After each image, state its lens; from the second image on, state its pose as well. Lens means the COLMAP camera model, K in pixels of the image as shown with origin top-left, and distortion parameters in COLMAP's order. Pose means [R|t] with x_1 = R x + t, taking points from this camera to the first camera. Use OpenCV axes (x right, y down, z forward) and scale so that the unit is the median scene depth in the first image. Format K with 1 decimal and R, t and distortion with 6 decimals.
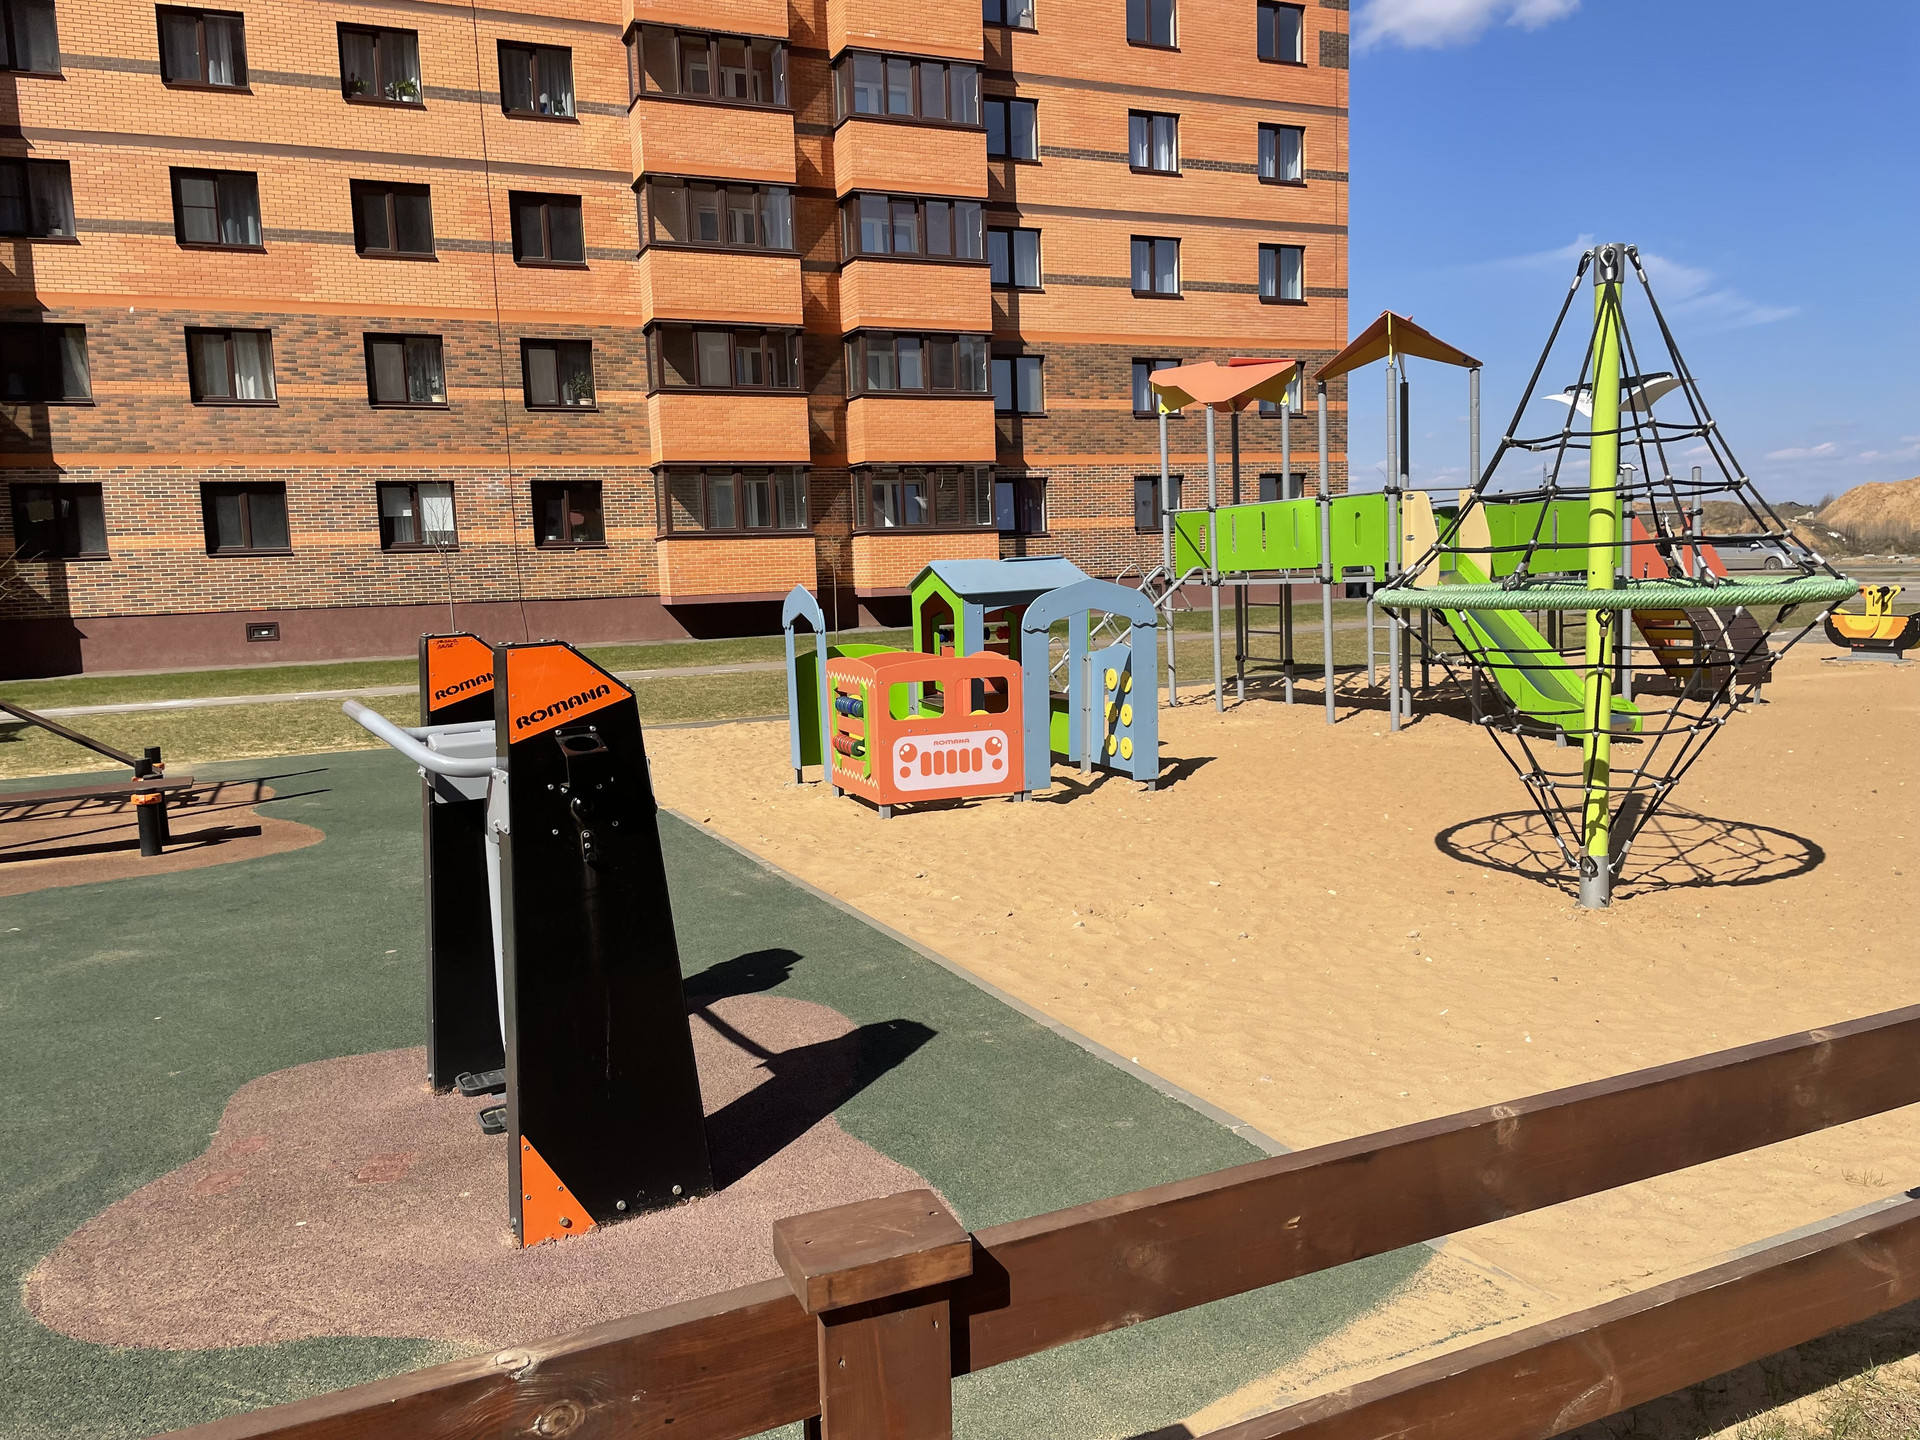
lens RADIAL K [[1452.4, 0, 986.7], [0, 1452.4, 725.7], [0, 0, 1]] dist [0.081260, -0.108609]
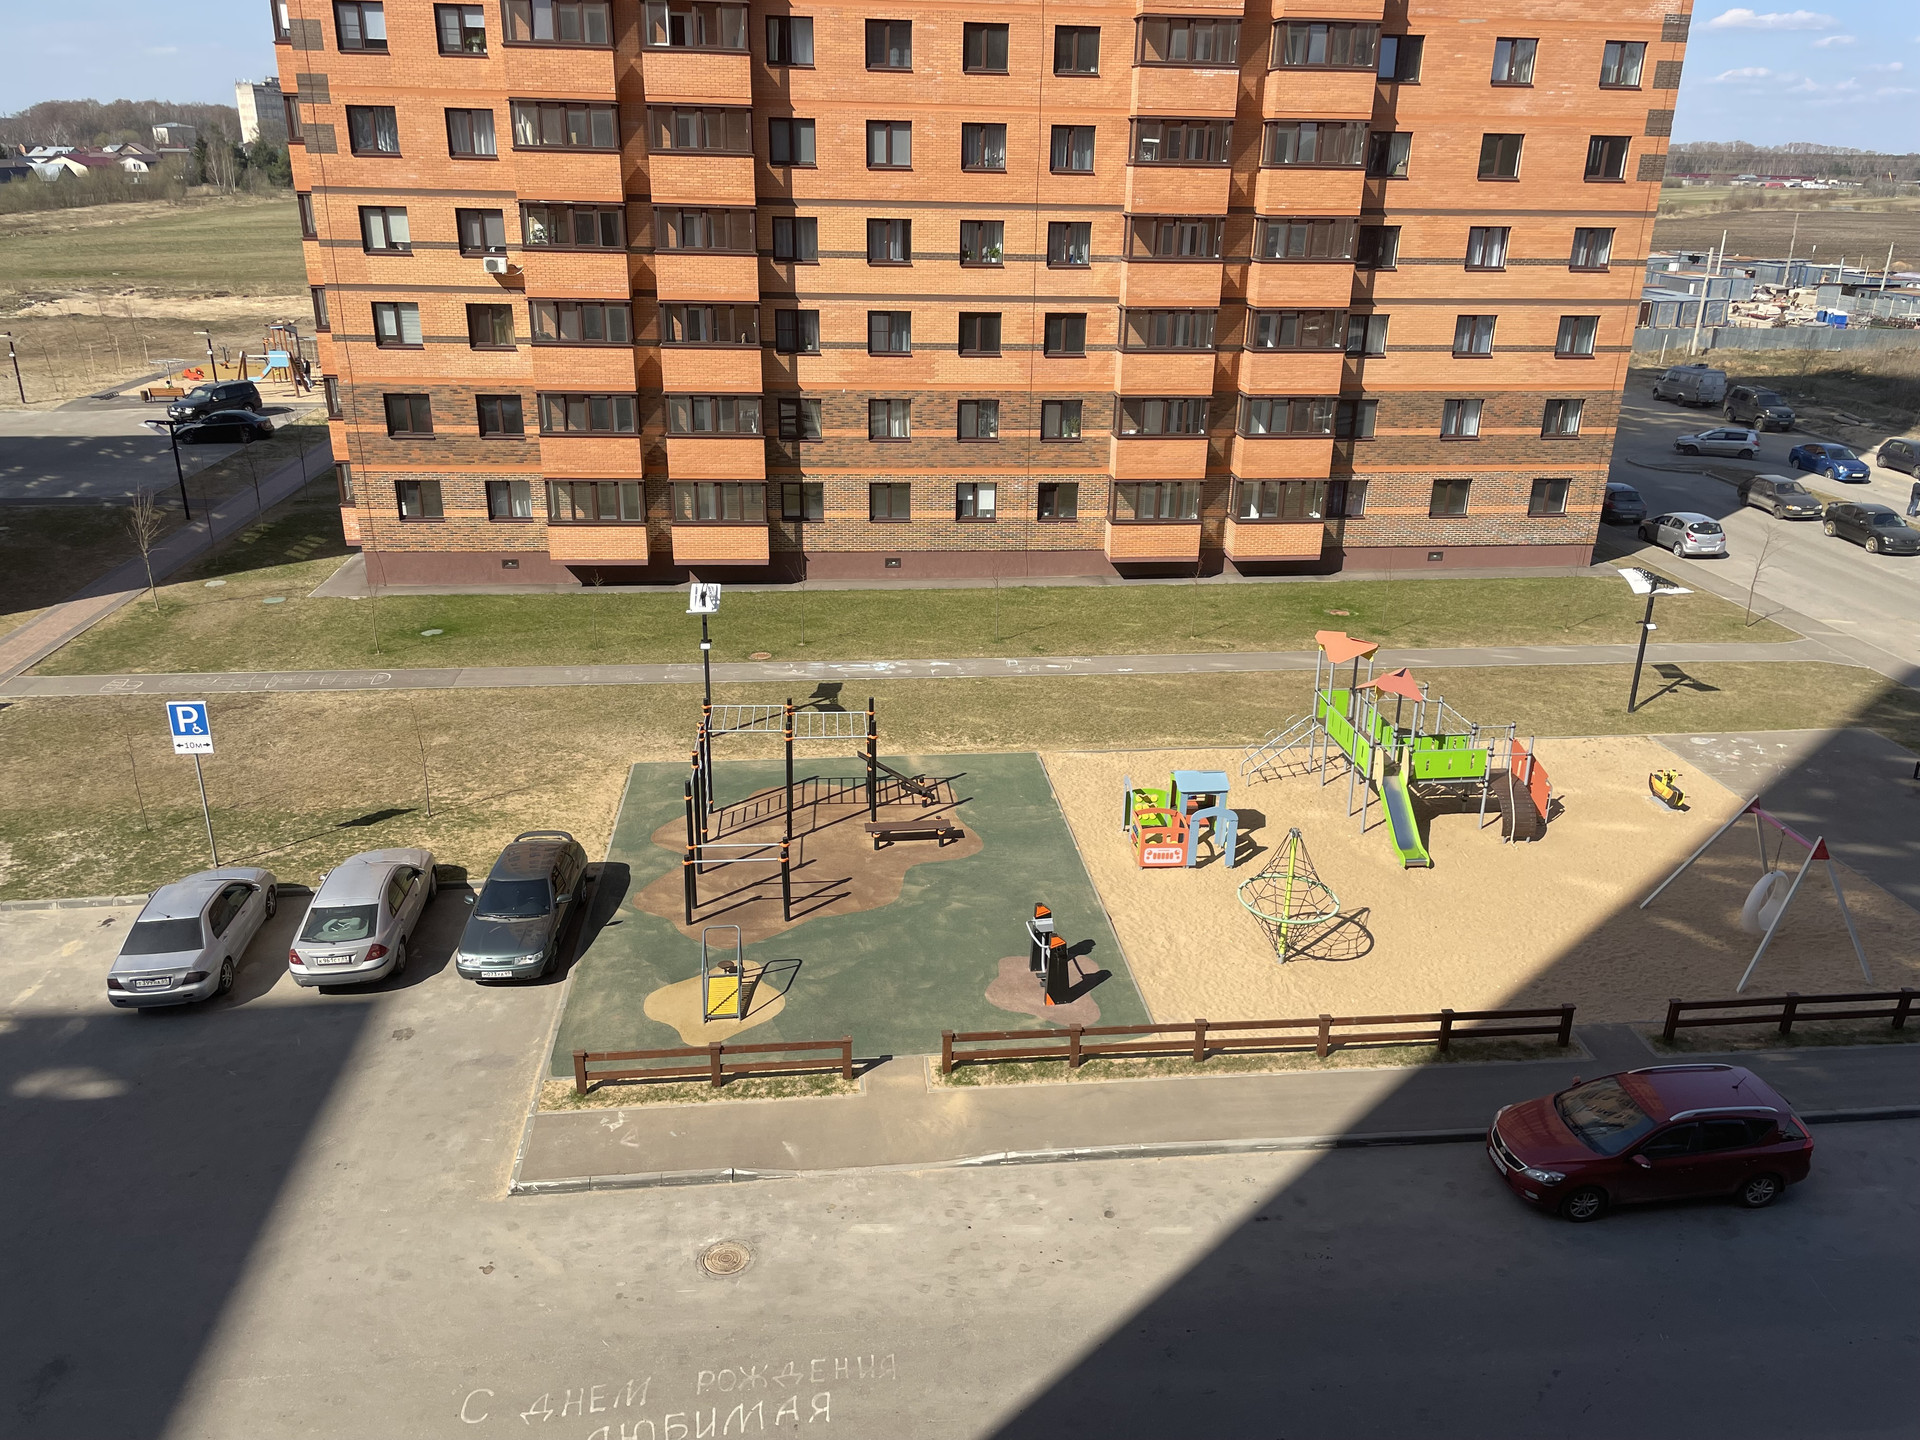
lens RADIAL K [[1452.4, 0, 986.7], [0, 1452.4, 725.7], [0, 0, 1]] dist [0.081260, -0.108609]
pose [[0.948444, 0.166366, -0.269772, 0.137987], [-0.092218, 0.959188, 0.267308, -0.348035], [0.303234, -0.228649, 0.925078, -0.662109]]
